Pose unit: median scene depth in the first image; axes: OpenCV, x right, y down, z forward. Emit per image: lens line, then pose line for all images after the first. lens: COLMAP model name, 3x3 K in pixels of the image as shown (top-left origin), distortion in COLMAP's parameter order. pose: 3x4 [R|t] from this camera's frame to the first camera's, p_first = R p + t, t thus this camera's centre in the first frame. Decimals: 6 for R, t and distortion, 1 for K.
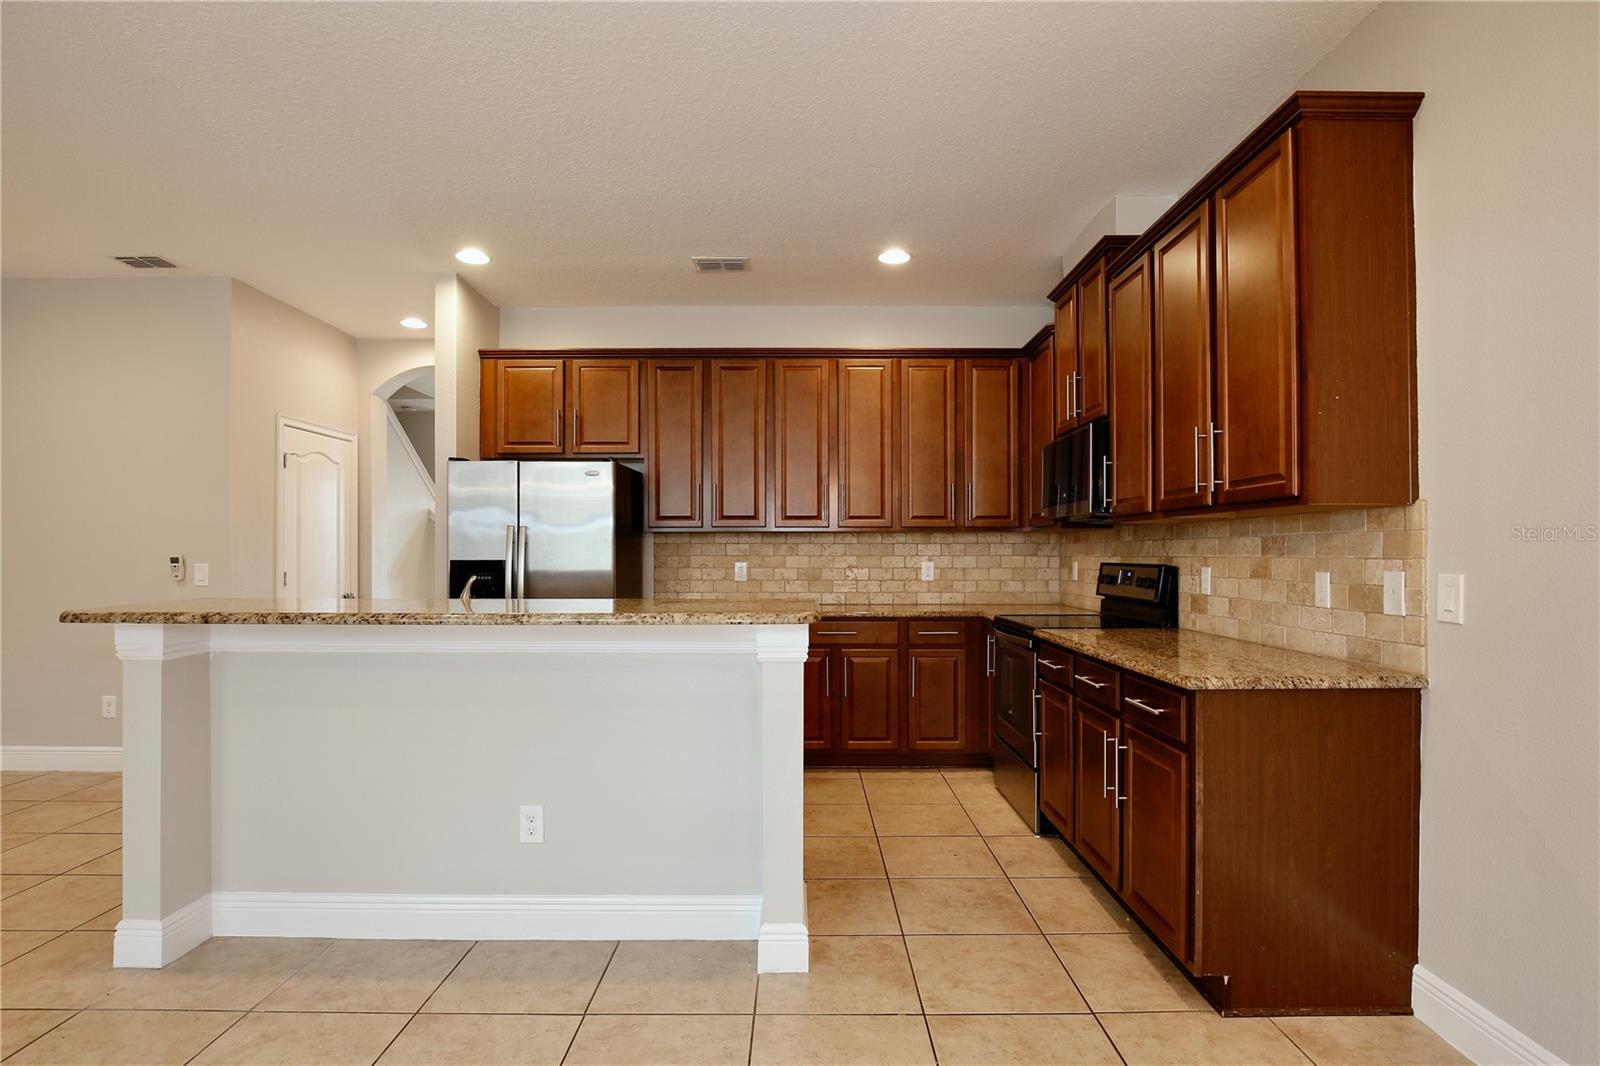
lens RADIAL K [[816.7, 0, 804.2], [0, 816.7, 550.0], [0, 0, 1]] dist [-0.022611, 0.005444]
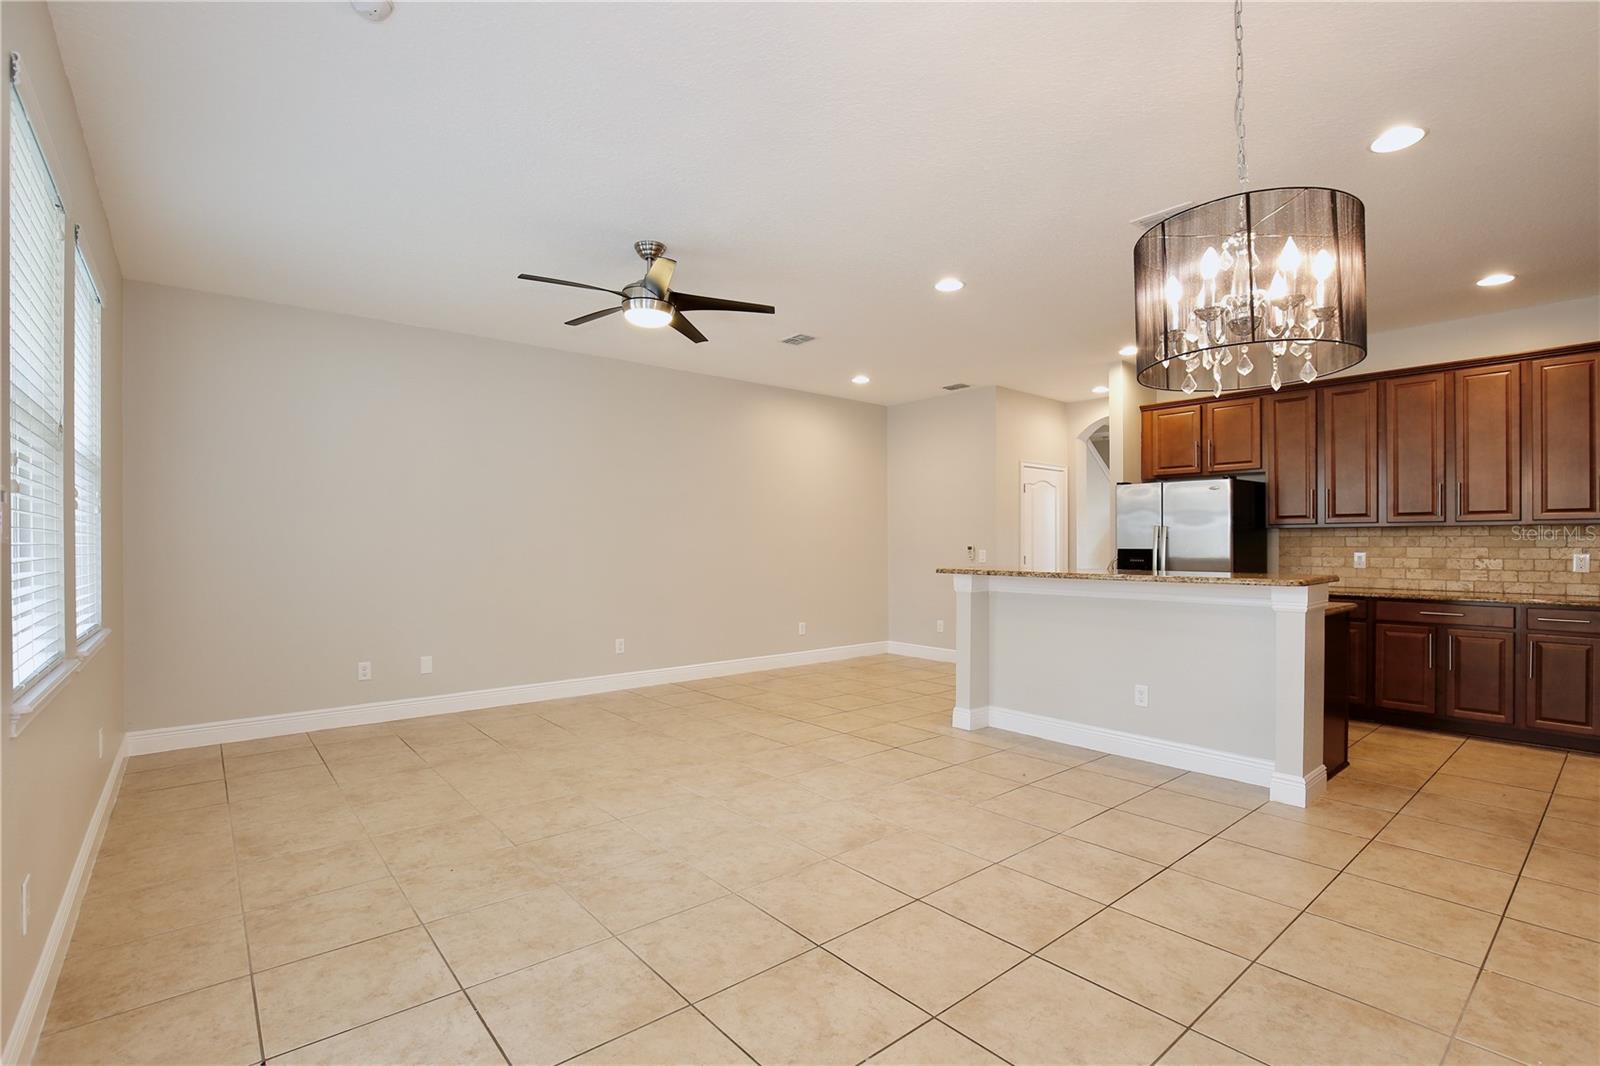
lens RADIAL K [[728.6, 0, 802.3], [0, 728.6, 544.8], [0, 0, 1]] dist [-0.029748, 0.000324]
pose [[0.641503, 0.001329, -0.767119, 0.214118], [0.000491, 0.999998, 0.002143, 0.001463], [0.767120, -0.001751, 0.641501, -0.311368]]
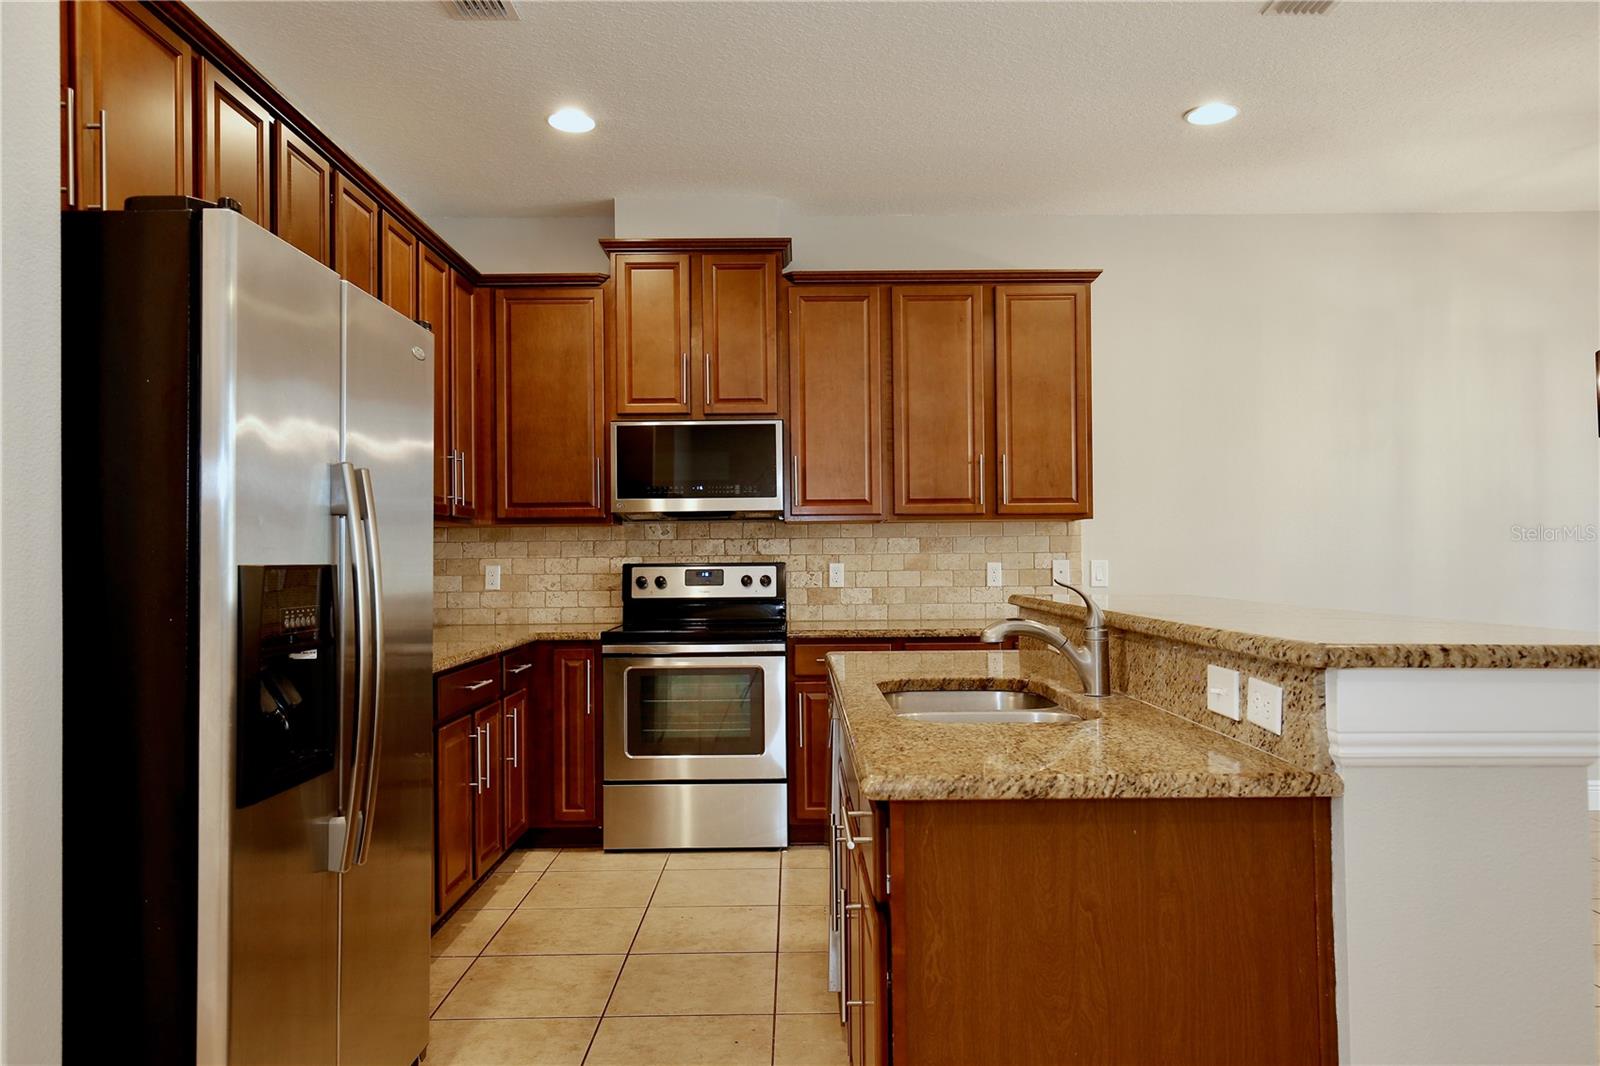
lens RADIAL K [[1092.7, 0, 798.8], [0, 1092.7, 534.7], [0, 0, 1]] dist [-0.000759, -0.000028]
pose [[-0.002263, 0.016568, 0.999860, -1.107209], [0.007315, 0.999836, -0.016551, 0.005683], [-0.999971, 0.007276, -0.002384, 1.099152]]
